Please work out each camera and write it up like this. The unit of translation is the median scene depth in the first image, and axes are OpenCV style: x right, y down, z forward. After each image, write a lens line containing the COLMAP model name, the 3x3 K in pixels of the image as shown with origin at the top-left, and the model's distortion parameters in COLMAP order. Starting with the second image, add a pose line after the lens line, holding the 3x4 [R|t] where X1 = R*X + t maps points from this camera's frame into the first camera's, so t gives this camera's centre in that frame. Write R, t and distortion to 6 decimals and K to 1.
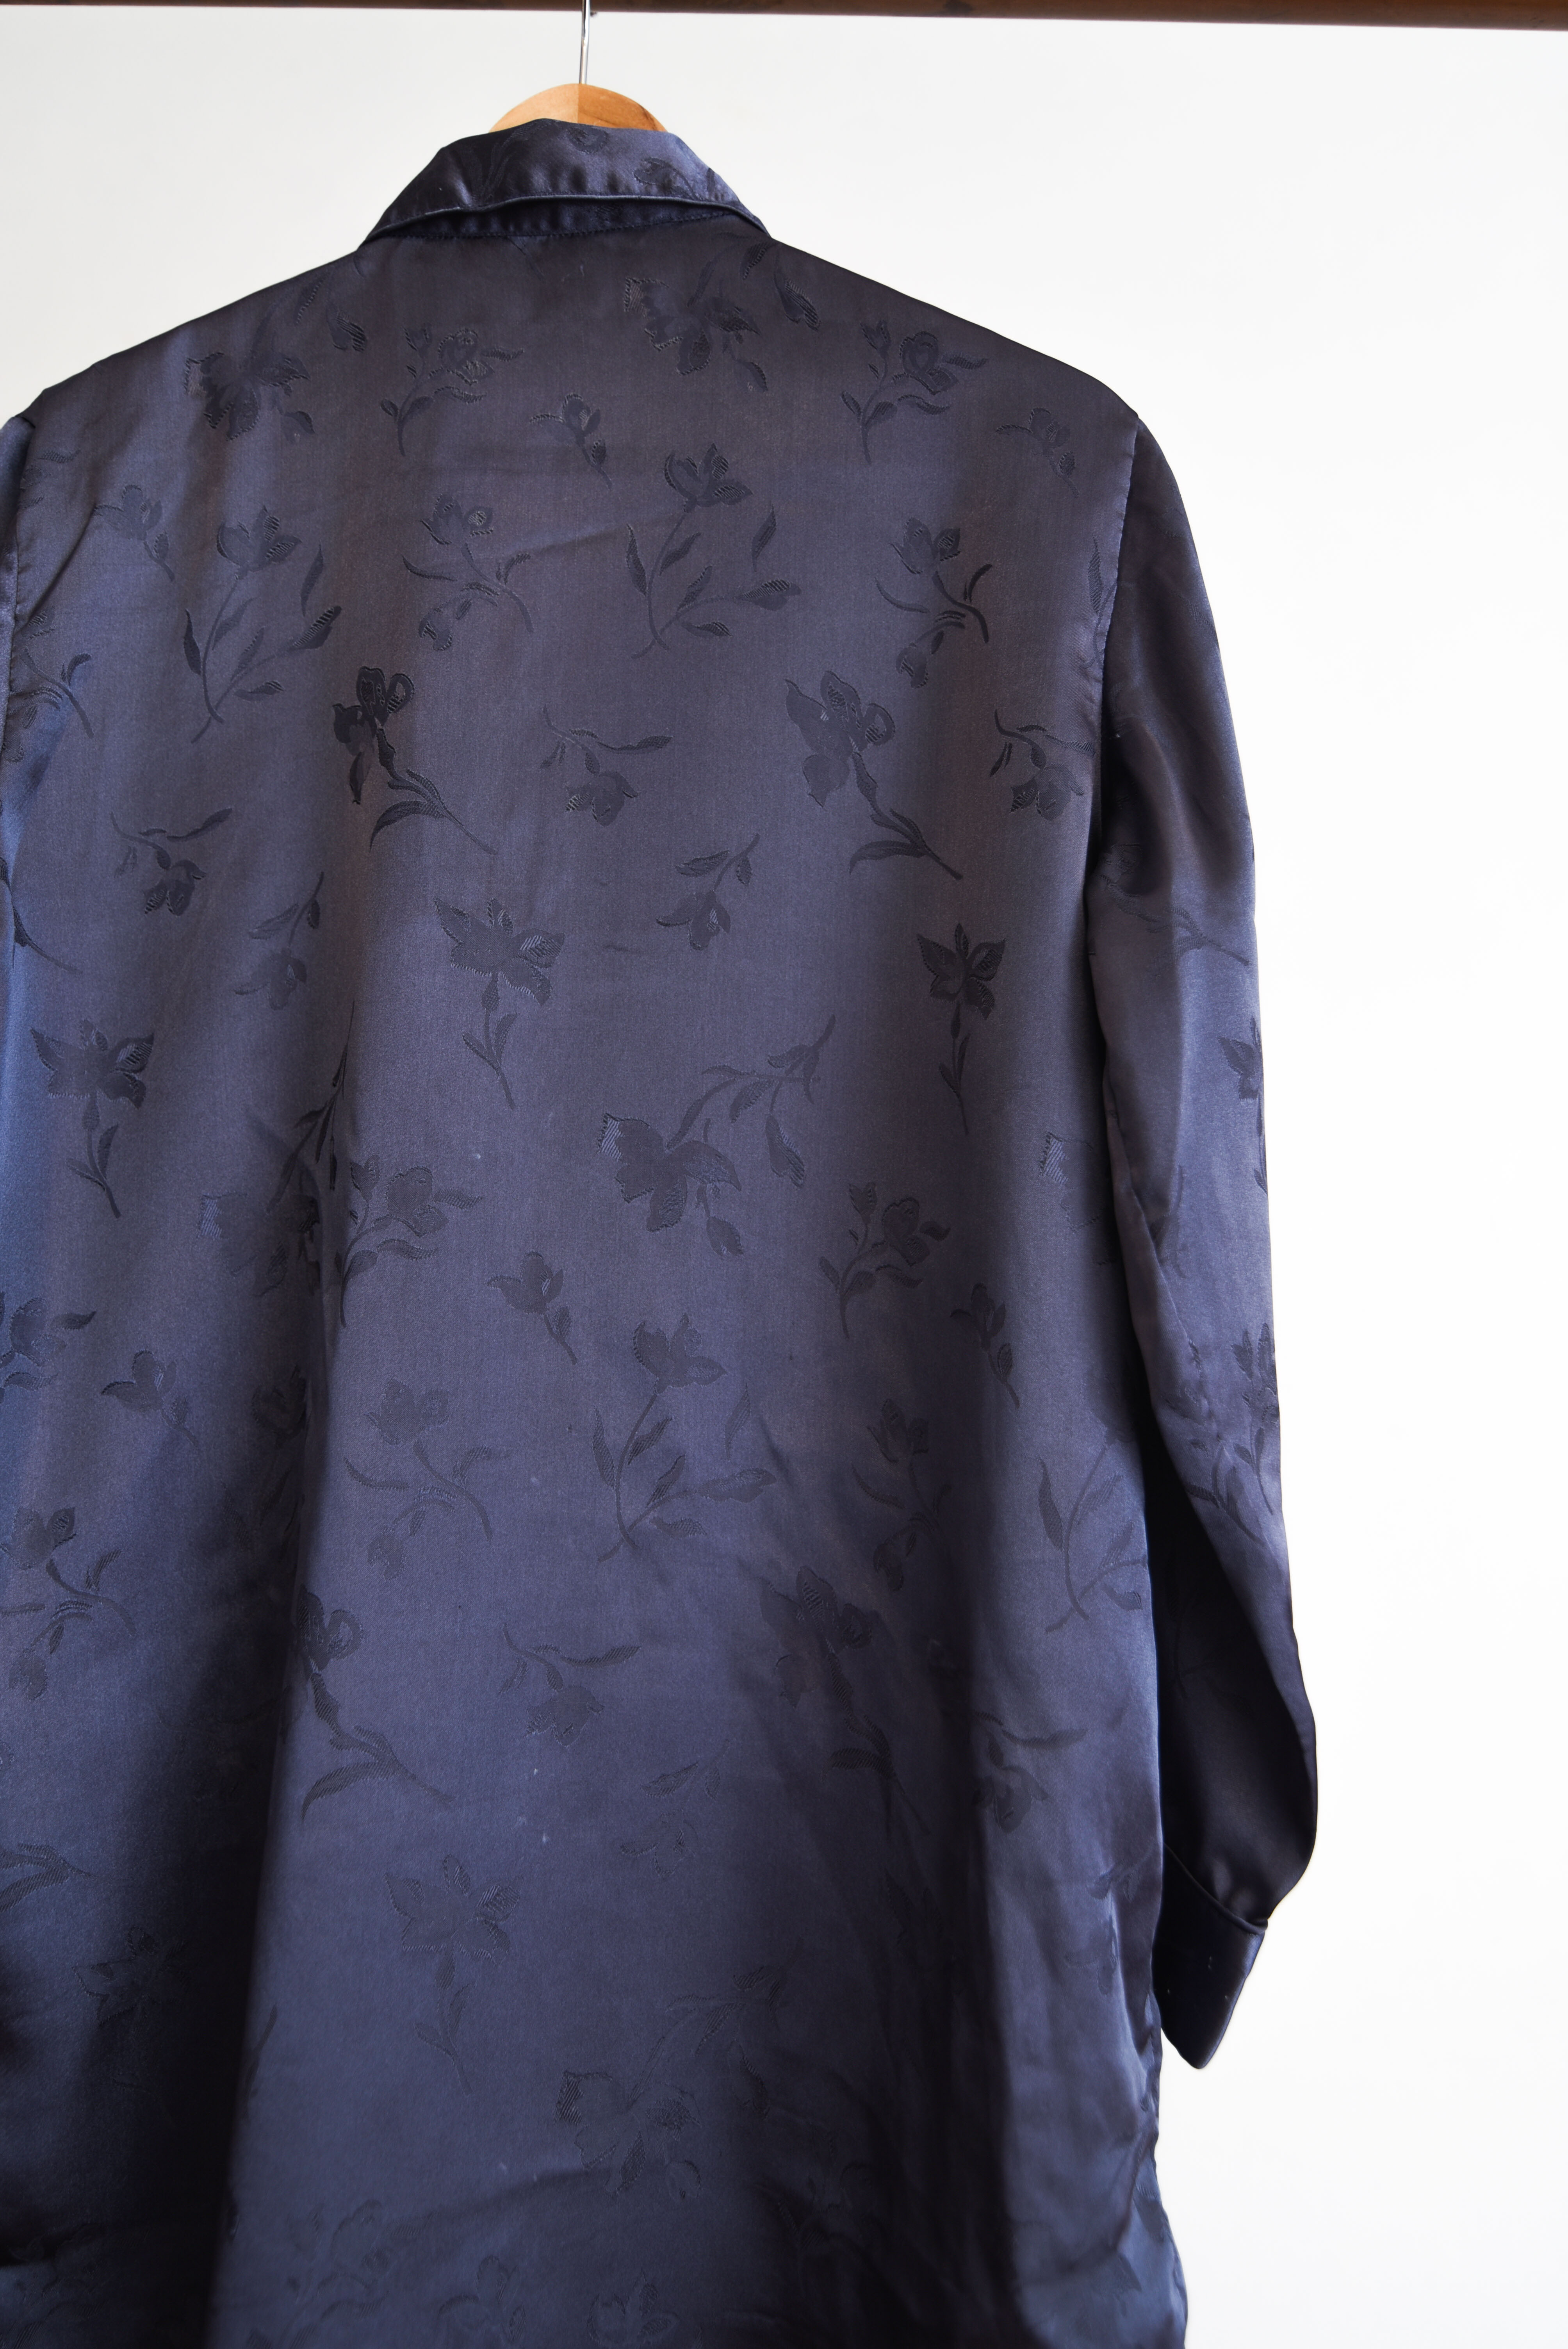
lens RADIAL K [[1427.9, 0, 780.7], [0, 1427.9, 1196.1], [0, 0, 1]] dist [-0.011046, 0.000791]
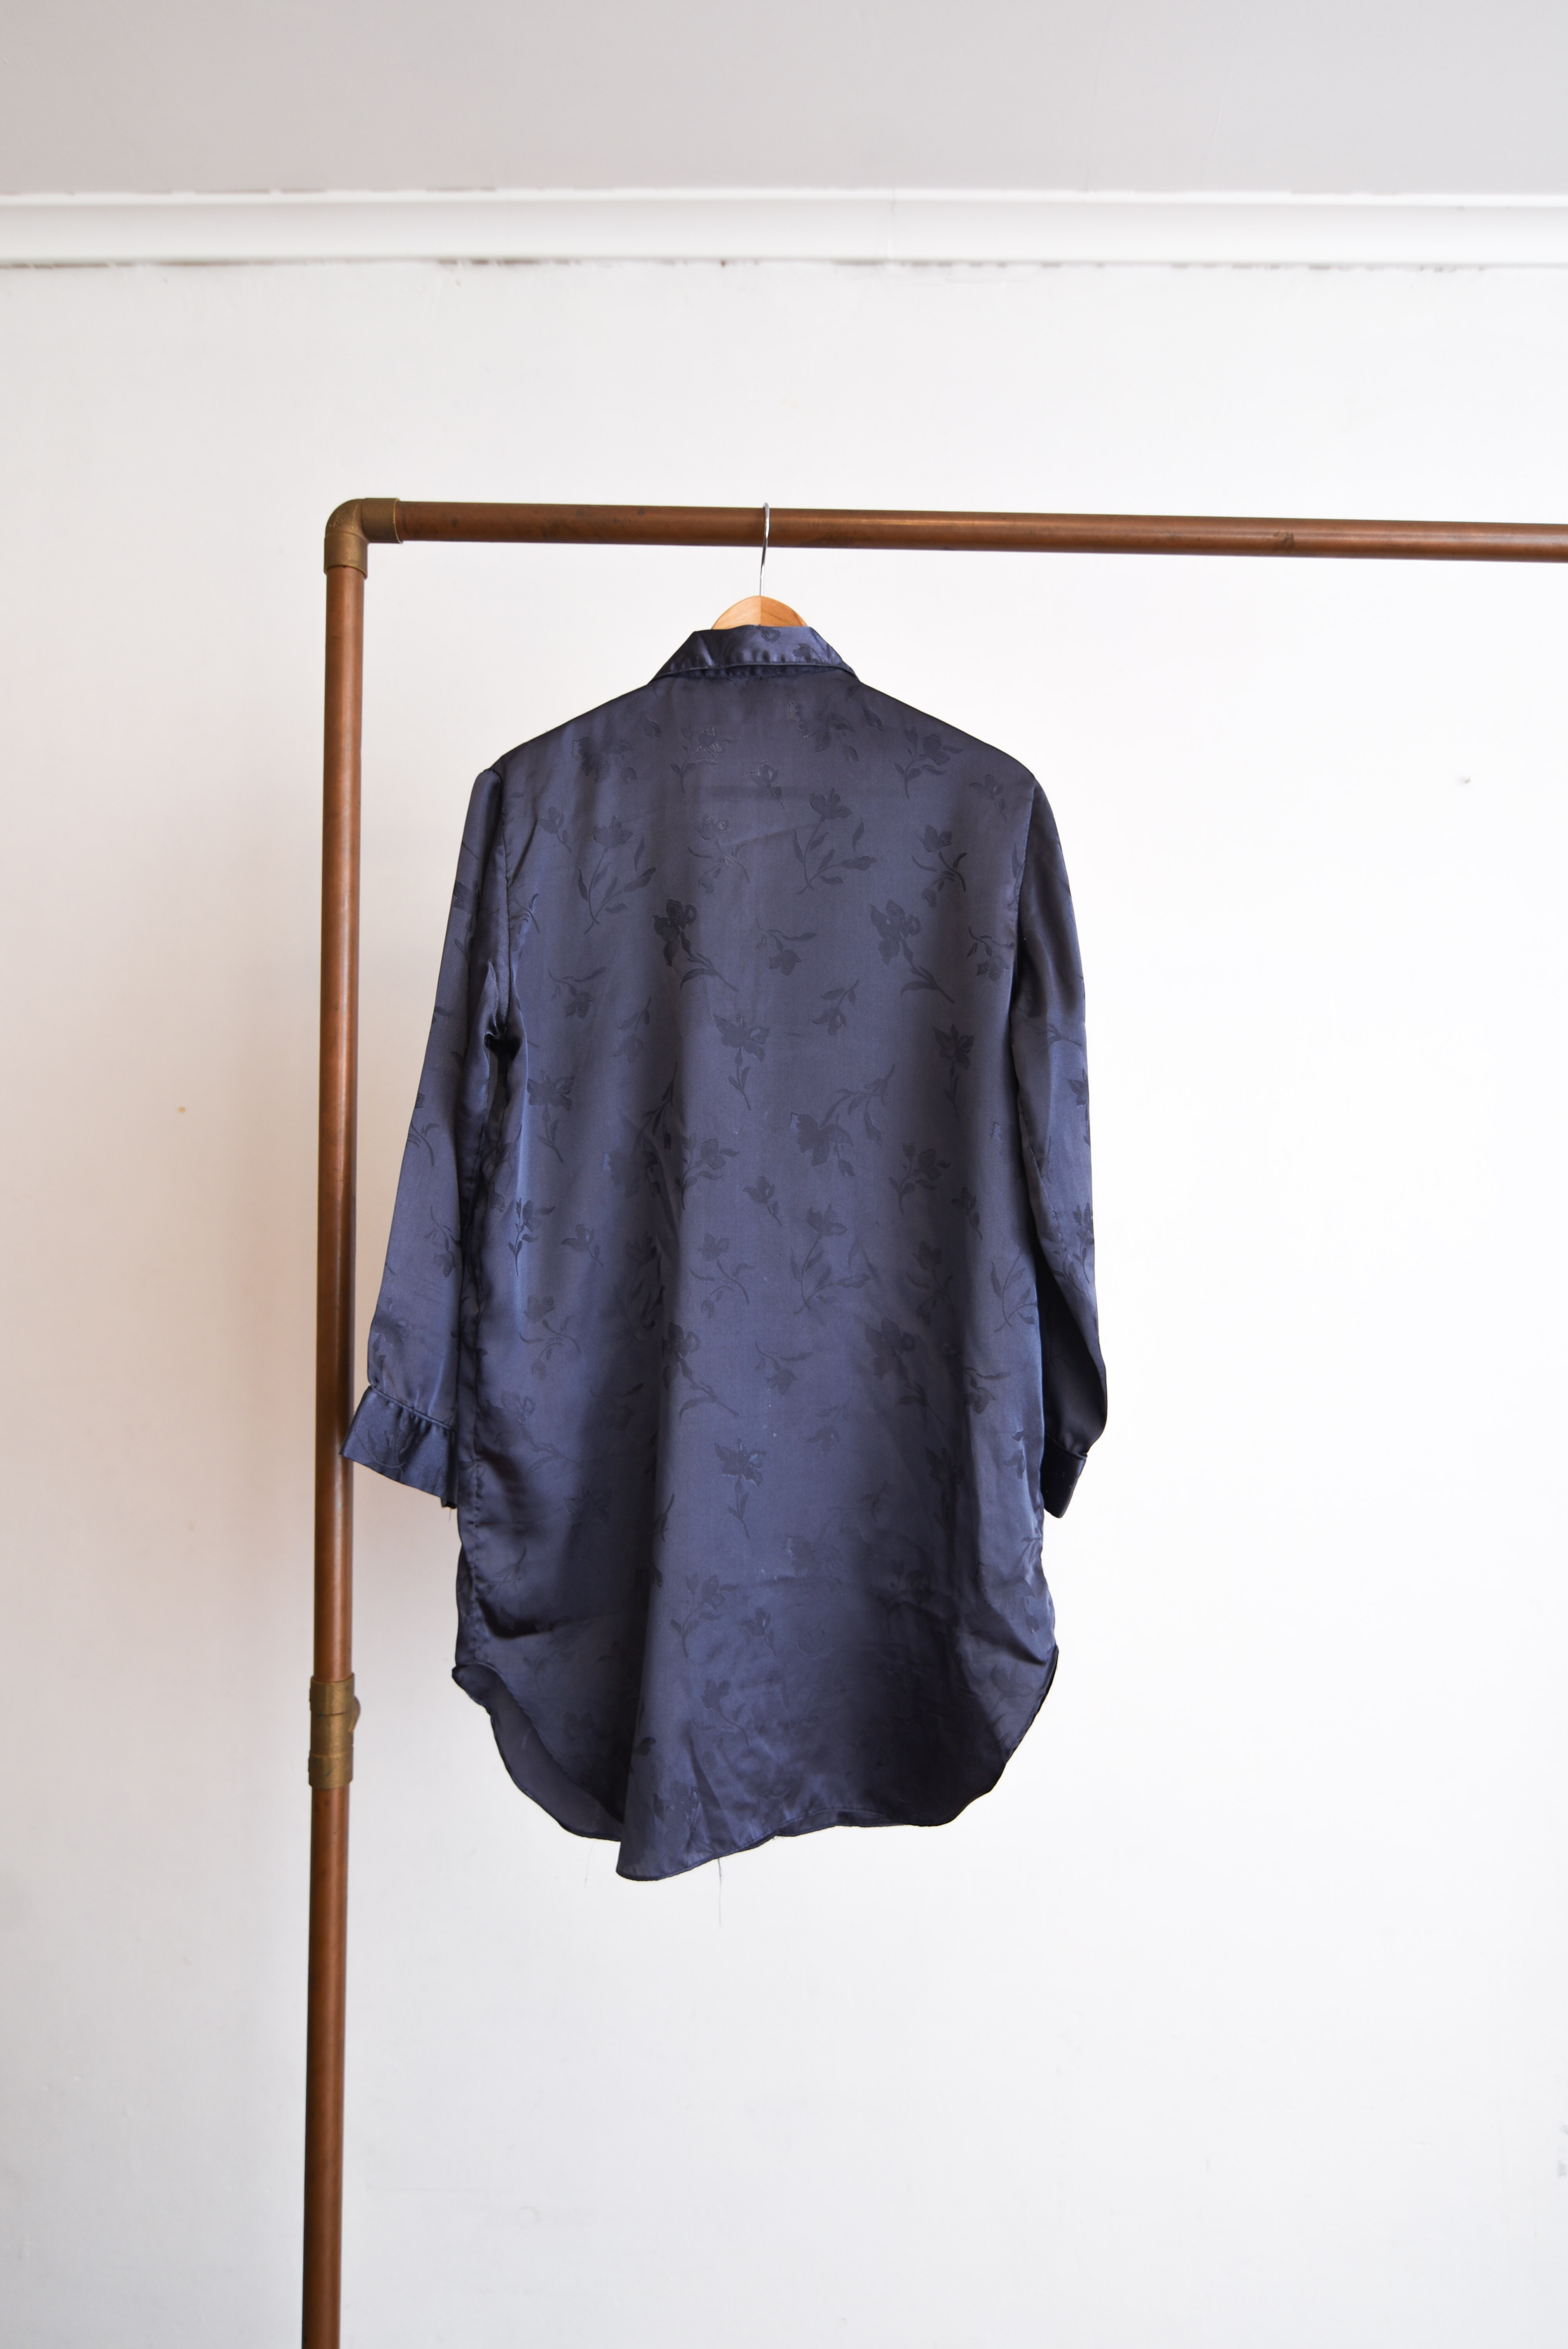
lens RADIAL K [[1427.9, 0, 780.7], [0, 1427.9, 1196.1], [0, 0, 1]] dist [-0.011046, 0.000791]
pose [[0.999017, -0.013017, 0.042366, -0.235549], [0.010866, 0.998660, 0.050608, -0.040762], [-0.042968, -0.050098, 0.997820, -1.187550]]
